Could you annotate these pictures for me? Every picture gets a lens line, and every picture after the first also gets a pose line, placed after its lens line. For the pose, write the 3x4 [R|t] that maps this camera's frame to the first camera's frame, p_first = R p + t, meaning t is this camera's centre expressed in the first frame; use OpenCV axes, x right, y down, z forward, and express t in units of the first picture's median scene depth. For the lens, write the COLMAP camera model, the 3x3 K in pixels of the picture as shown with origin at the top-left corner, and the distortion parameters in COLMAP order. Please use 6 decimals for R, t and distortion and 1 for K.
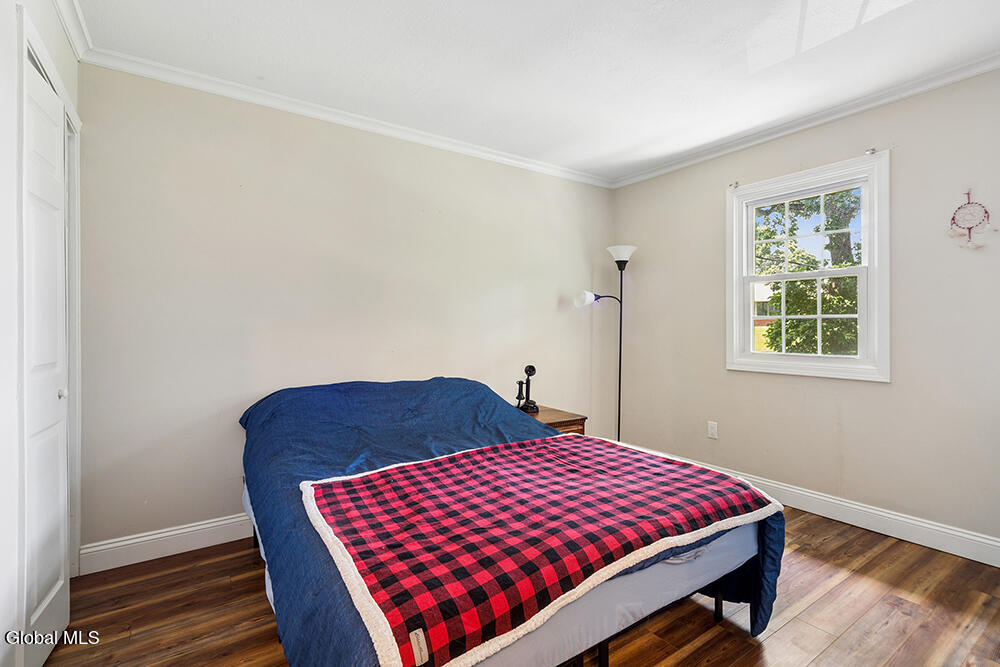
lens RADIAL K [[471.6, 0, 500.0], [0, 471.6, 333.5], [0, 0, 1]] dist [0.000041, -0.000004]
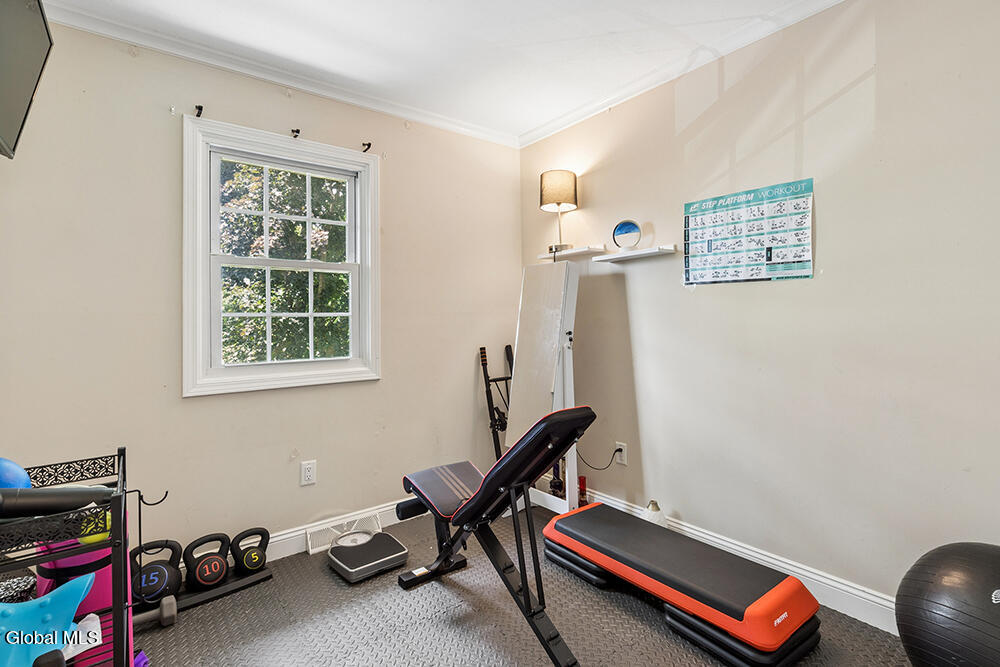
lens RADIAL K [[477.0, 0, 500.2], [0, 477.0, 313.4], [0, 0, 1]] dist [-0.000156, -0.000015]
pose [[-0.064006, 0.003233, 0.997944, -0.215665], [0.022312, 0.999749, -0.001808, -0.029357], [-0.997700, 0.022150, -0.064062, 0.715947]]
